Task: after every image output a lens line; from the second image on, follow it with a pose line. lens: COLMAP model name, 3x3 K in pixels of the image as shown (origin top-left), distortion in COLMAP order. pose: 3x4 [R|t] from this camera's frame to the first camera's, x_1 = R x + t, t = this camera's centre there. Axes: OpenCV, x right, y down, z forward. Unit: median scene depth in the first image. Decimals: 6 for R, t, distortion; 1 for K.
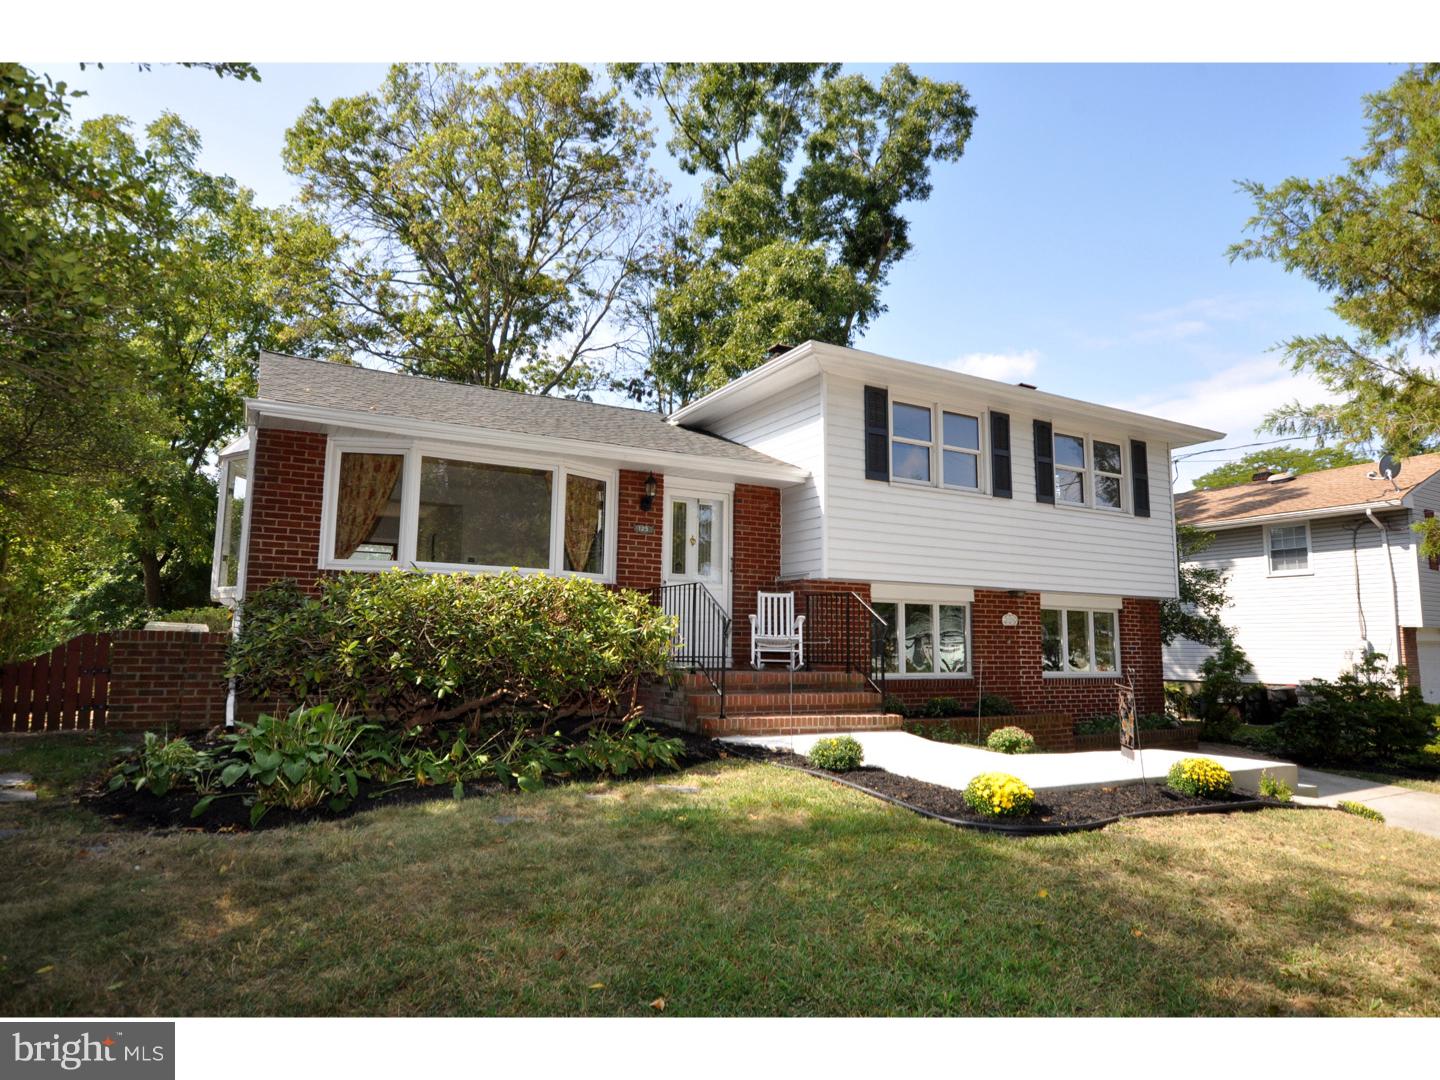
lens RADIAL K [[851.7, 0, 720.0], [0, 851.7, 540.0], [0, 0, 1]] dist [-0.005427, 0.000082]
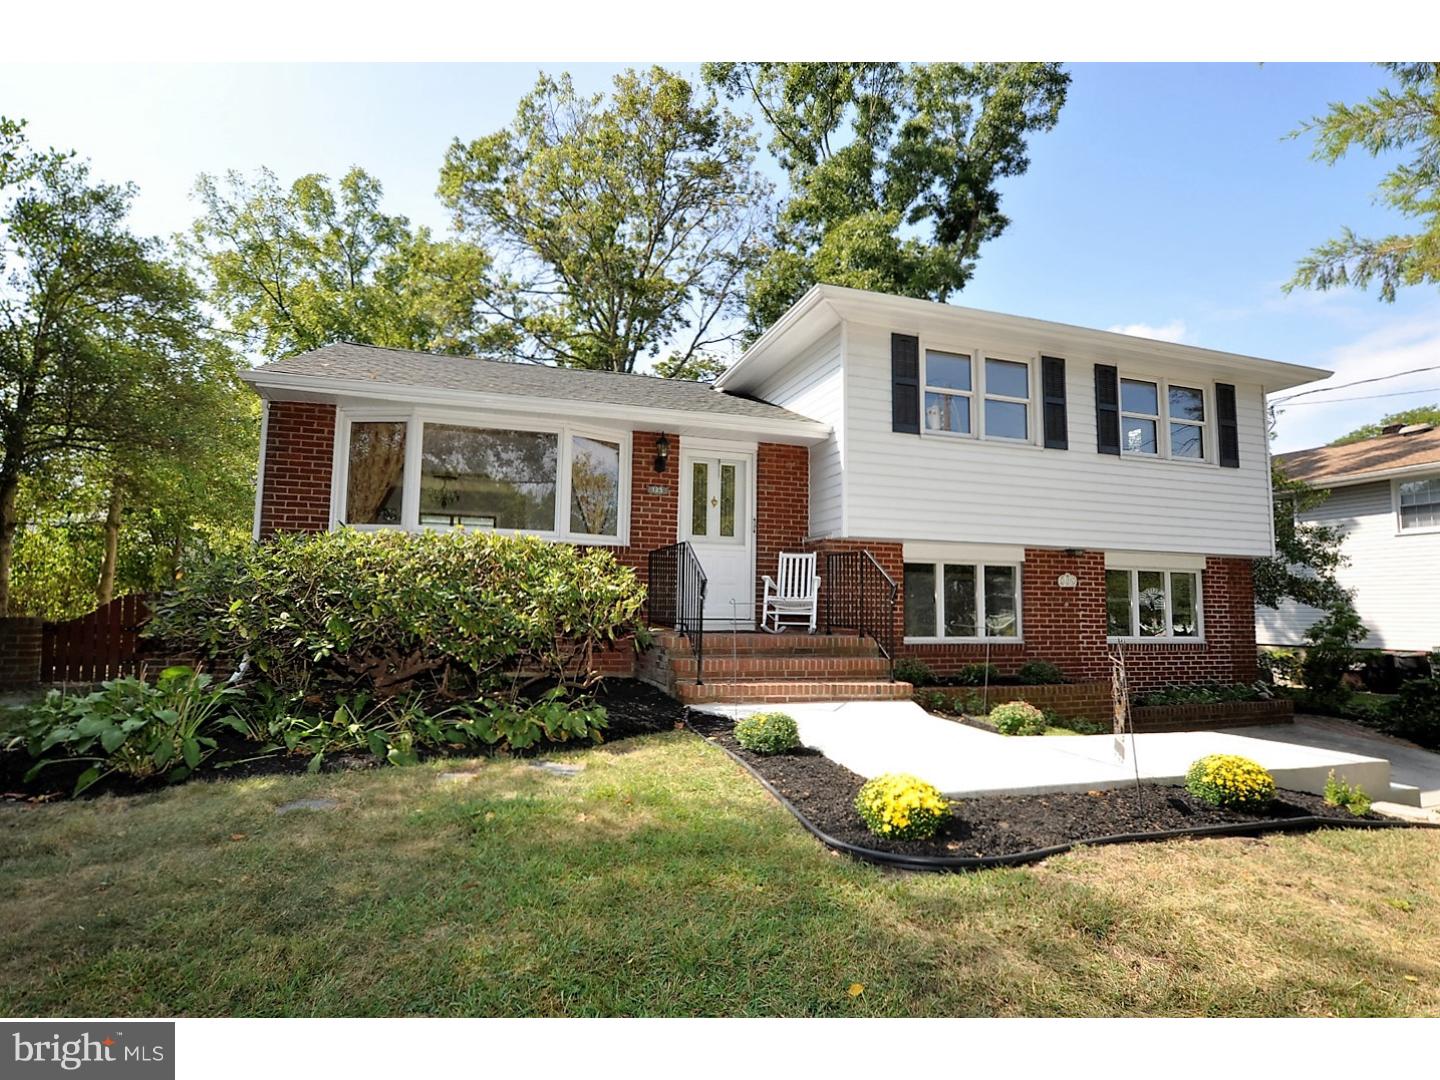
lens RADIAL K [[739.9, 0, 720.0], [0, 739.9, 540.0], [0, 0, 1]] dist [-0.018317, -0.000217]
pose [[0.981790, -0.014921, -0.189384, 0.111767], [0.020719, 0.999374, 0.028675, 0.016779], [0.188837, -0.032077, 0.981484, 0.128510]]
